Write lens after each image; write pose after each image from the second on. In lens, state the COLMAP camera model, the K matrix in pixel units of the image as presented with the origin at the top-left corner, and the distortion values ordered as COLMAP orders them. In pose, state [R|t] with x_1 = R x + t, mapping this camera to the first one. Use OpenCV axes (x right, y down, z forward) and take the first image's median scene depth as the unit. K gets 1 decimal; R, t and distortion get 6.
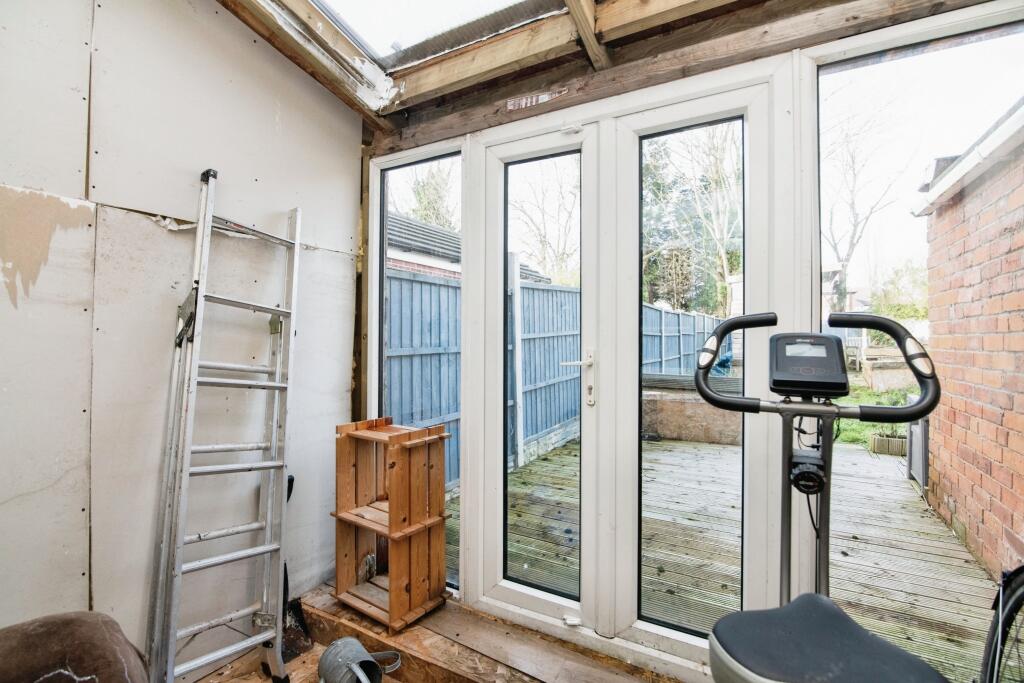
lens RADIAL K [[493.9, 0, 511.8], [0, 493.9, 303.6], [0, 0, 1]] dist [-0.020841, -0.000129]
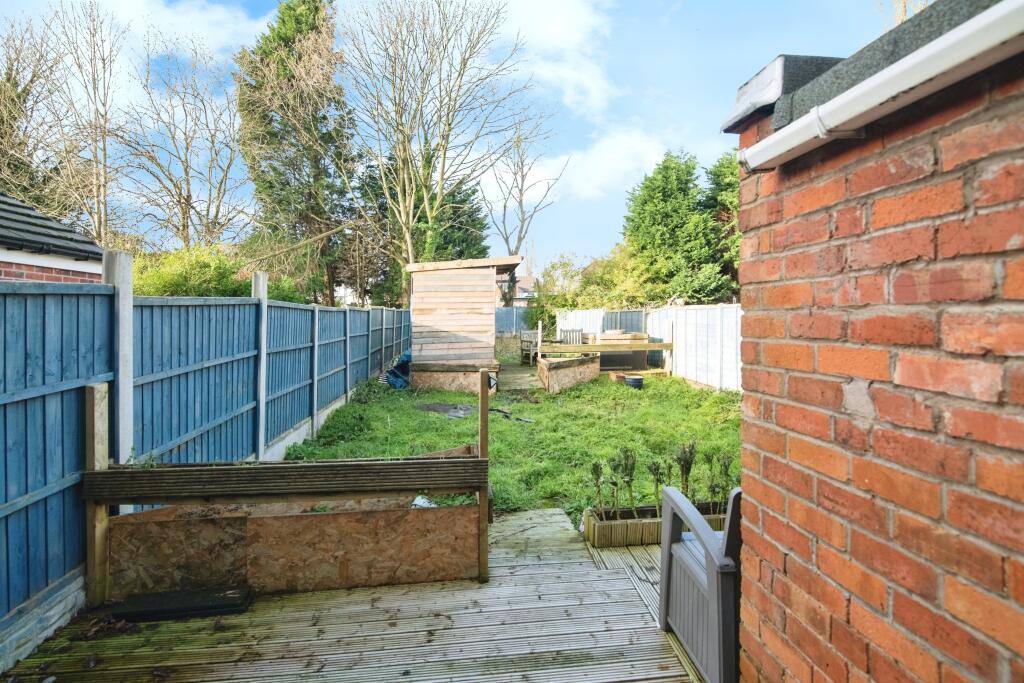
lens RADIAL K [[493.9, 0, 511.8], [0, 493.9, 303.6], [0, 0, 1]] dist [-0.020841, -0.000129]
pose [[0.821564, 0.002101, 0.570112, 0.048297], [-0.023533, 0.999266, 0.030231, -0.008077], [-0.569630, -0.038253, 0.821010, 0.094559]]
